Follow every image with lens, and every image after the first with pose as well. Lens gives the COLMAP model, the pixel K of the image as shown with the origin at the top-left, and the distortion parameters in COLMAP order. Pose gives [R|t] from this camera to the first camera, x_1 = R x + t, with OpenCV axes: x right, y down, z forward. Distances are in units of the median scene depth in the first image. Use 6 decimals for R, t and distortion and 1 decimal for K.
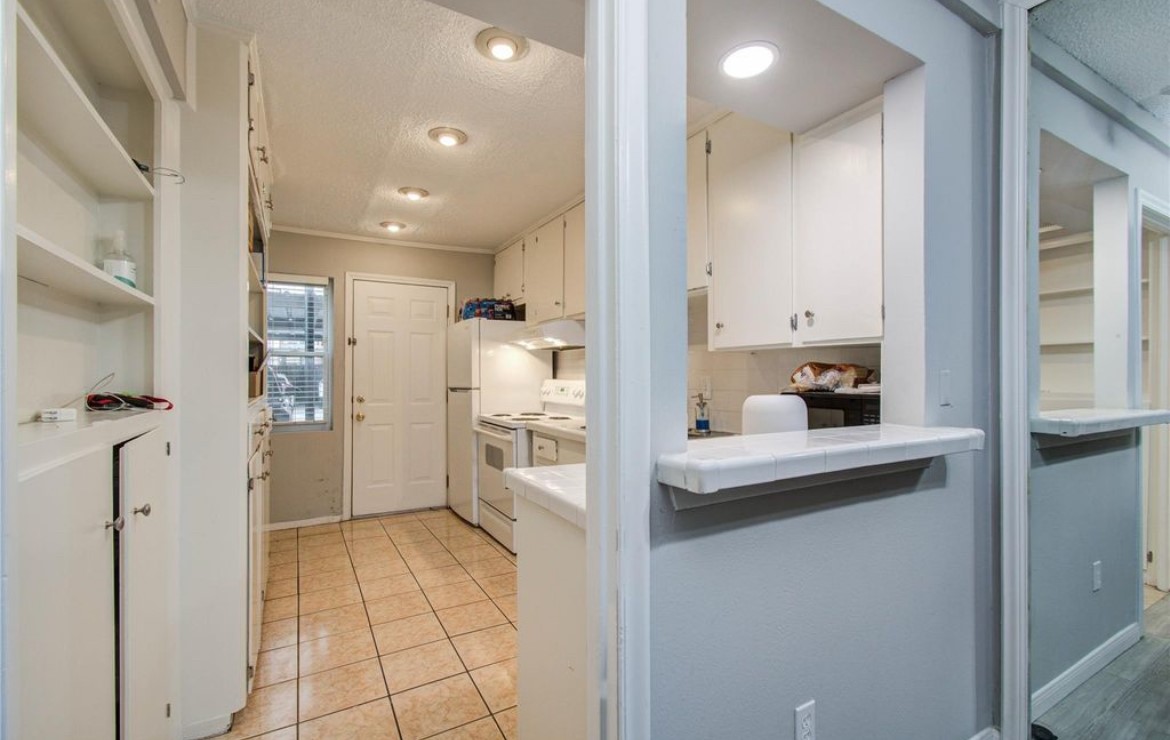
lens RADIAL K [[515.3, 0, 584.4], [0, 515.3, 375.2], [0, 0, 1]] dist [0.012278, 0.000364]
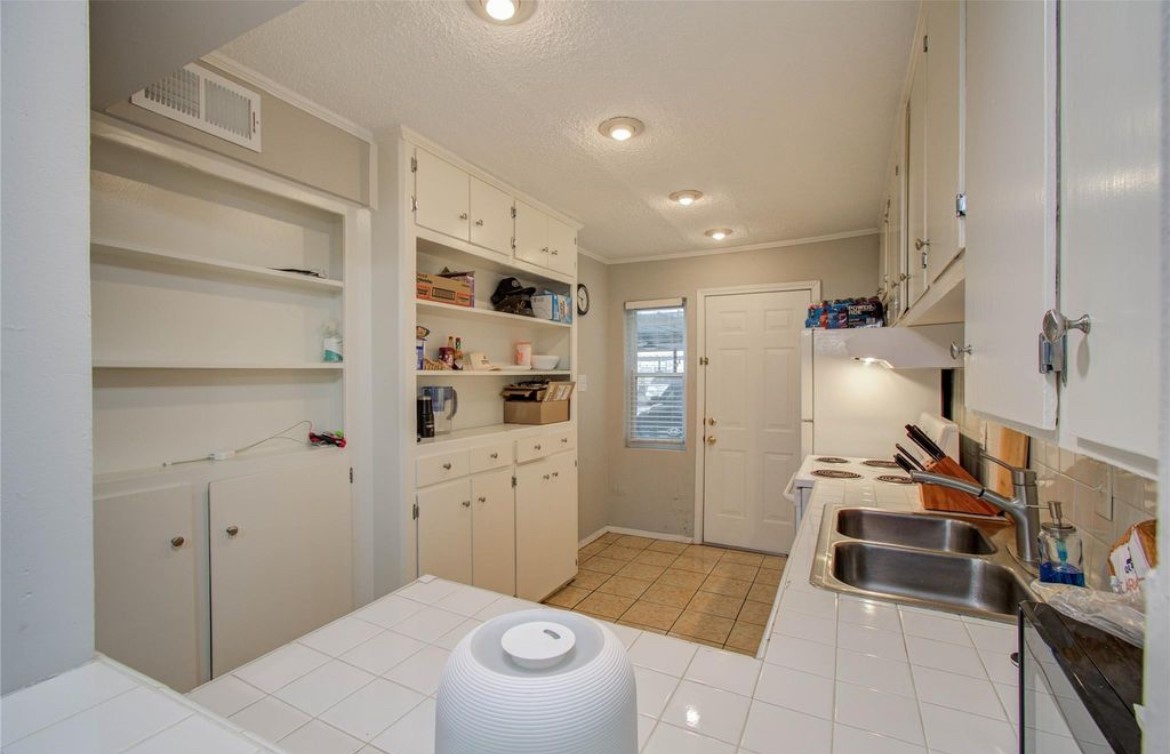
lens RADIAL K [[514.8, 0, 585.8], [0, 514.8, 382.4], [0, 0, 1]] dist [-0.002587, 0.000188]
pose [[0.555526, 0.014078, -0.831380, 0.233115], [0.002699, 0.999821, 0.018733, -0.045596], [0.831495, -0.012651, 0.555388, 0.292418]]
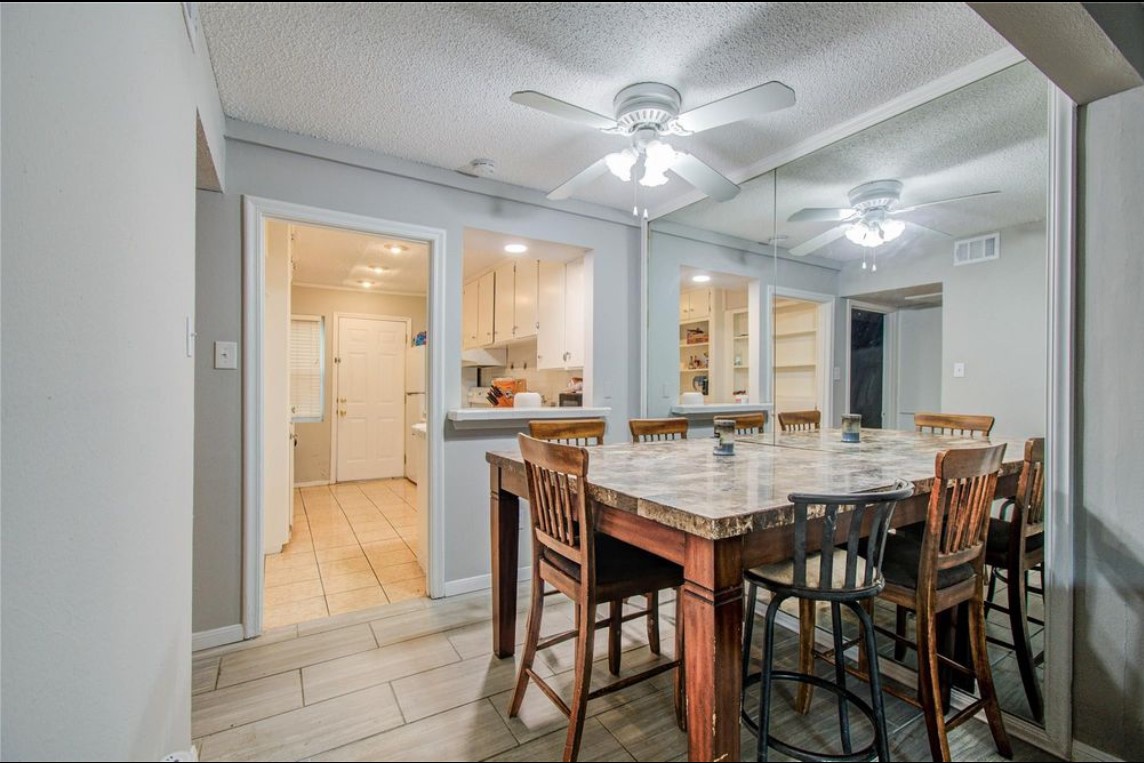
lens RADIAL K [[493.5, 0, 574.1], [0, 493.5, 384.5], [0, 0, 1]] dist [-0.001218, -0.000060]
pose [[0.999499, 0.004621, 0.031299, 0.170891], [-0.004527, 0.999985, -0.003062, 0.003674], [-0.031312, 0.002919, 0.999505, -0.406182]]
